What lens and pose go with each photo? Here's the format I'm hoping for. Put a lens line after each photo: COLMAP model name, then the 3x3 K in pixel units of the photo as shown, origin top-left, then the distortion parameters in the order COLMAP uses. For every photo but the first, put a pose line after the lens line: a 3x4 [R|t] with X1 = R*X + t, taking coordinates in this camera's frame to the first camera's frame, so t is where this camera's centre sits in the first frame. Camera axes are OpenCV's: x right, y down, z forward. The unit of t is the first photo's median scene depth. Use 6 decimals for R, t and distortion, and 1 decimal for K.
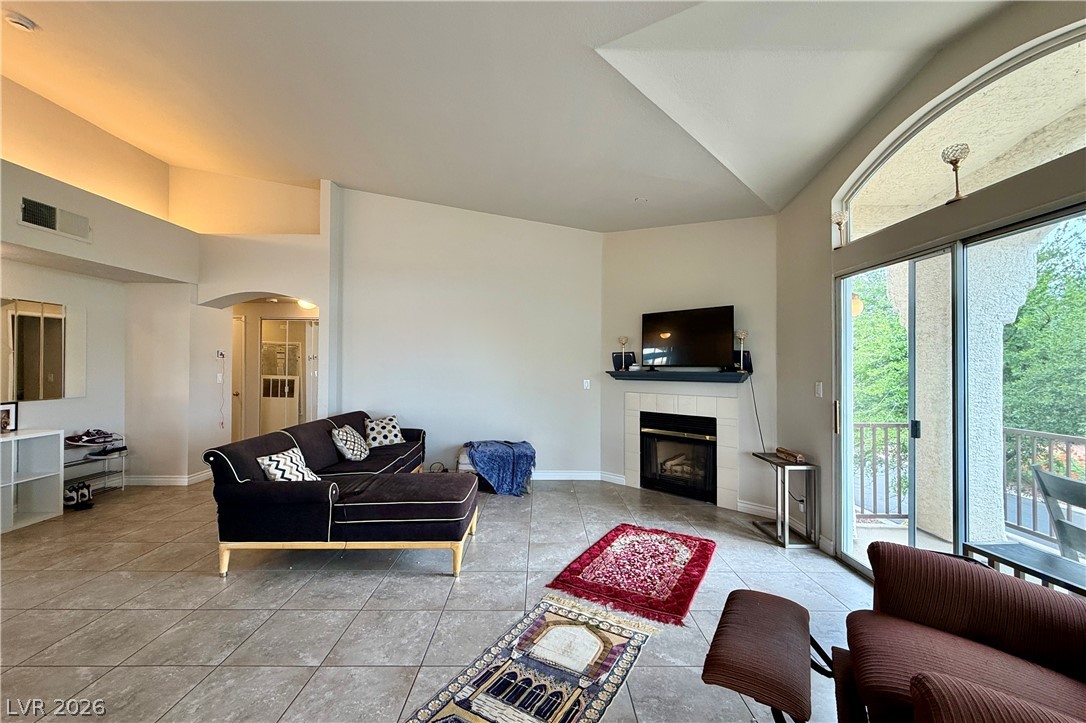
lens RADIAL K [[440.1, 0, 543.0], [0, 440.1, 361.5], [0, 0, 1]] dist [0.000295, 0.000146]
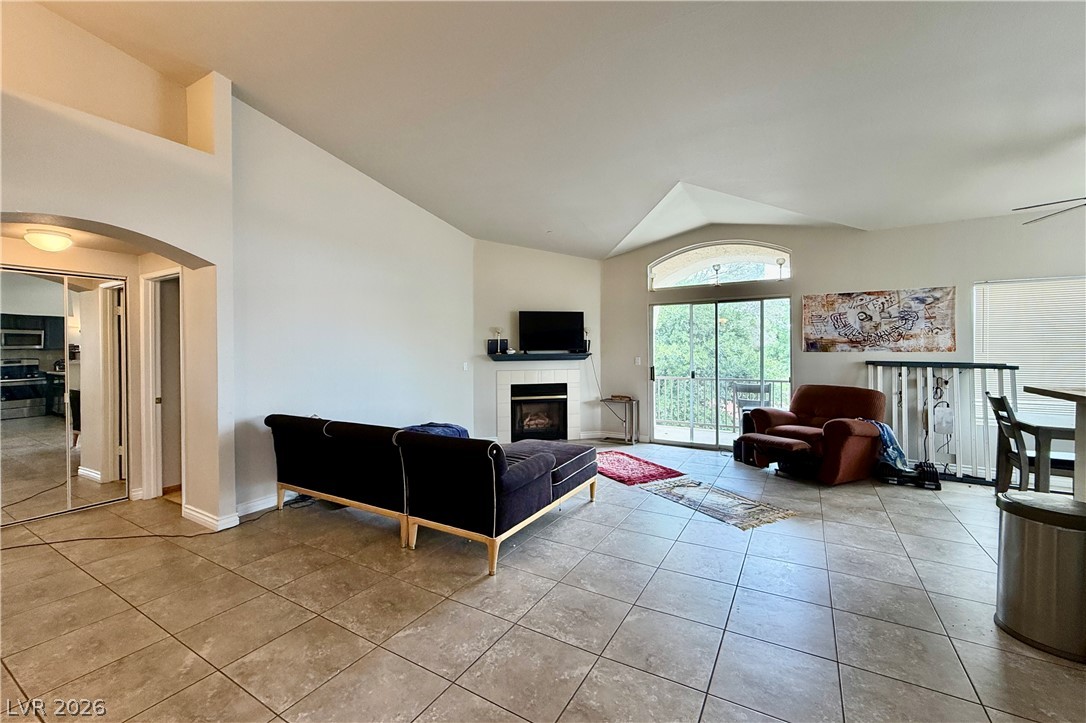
lens RADIAL K [[436.3, 0, 540.0], [0, 436.3, 356.1], [0, 0, 1]] dist [0.002541, 0.000194]
pose [[0.524069, -0.021045, 0.851416, -0.960654], [0.001098, 0.999711, 0.024035, -0.003864], [-0.851675, -0.011661, 0.523940, 0.278923]]
